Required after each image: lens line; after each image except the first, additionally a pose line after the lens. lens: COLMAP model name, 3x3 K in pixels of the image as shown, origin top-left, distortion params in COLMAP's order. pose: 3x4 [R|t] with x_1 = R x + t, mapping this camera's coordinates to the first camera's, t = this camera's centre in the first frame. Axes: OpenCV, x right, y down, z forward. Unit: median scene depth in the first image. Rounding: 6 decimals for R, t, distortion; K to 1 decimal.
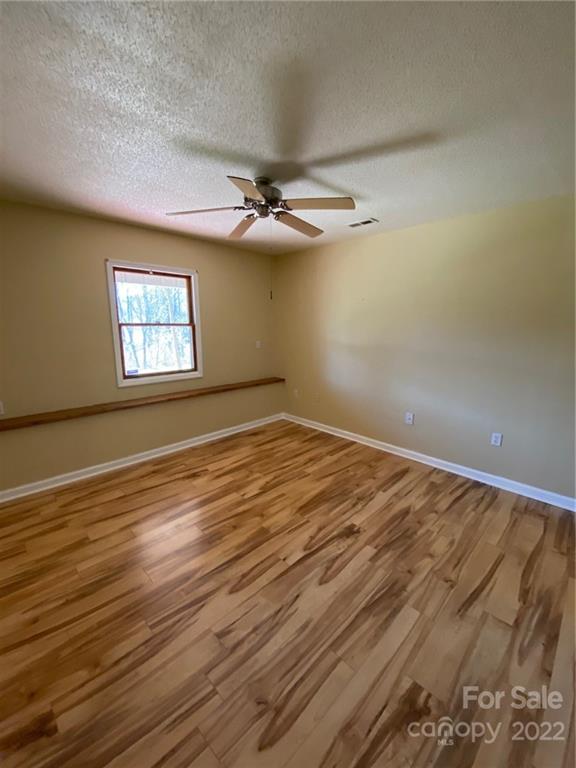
lens RADIAL K [[311.1, 0, 288.0], [0, 311.1, 384.0], [0, 0, 1]] dist [0.021260, -0.021268]
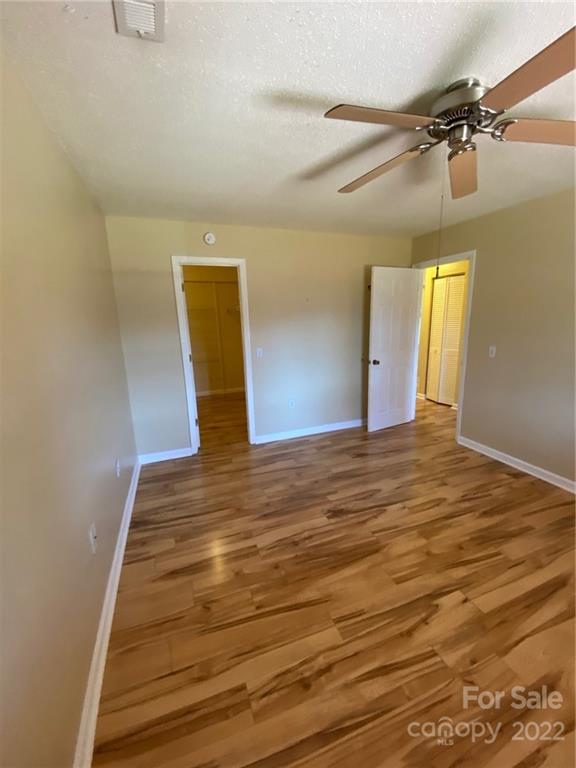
lens RADIAL K [[311.1, 0, 288.0], [0, 311.1, 384.0], [0, 0, 1]] dist [0.021260, -0.021268]
pose [[-0.911853, -0.076032, 0.403415, -0.046474], [0.096606, 0.915358, 0.390880, -0.357207], [-0.398988, 0.395397, -0.827327, 1.730212]]
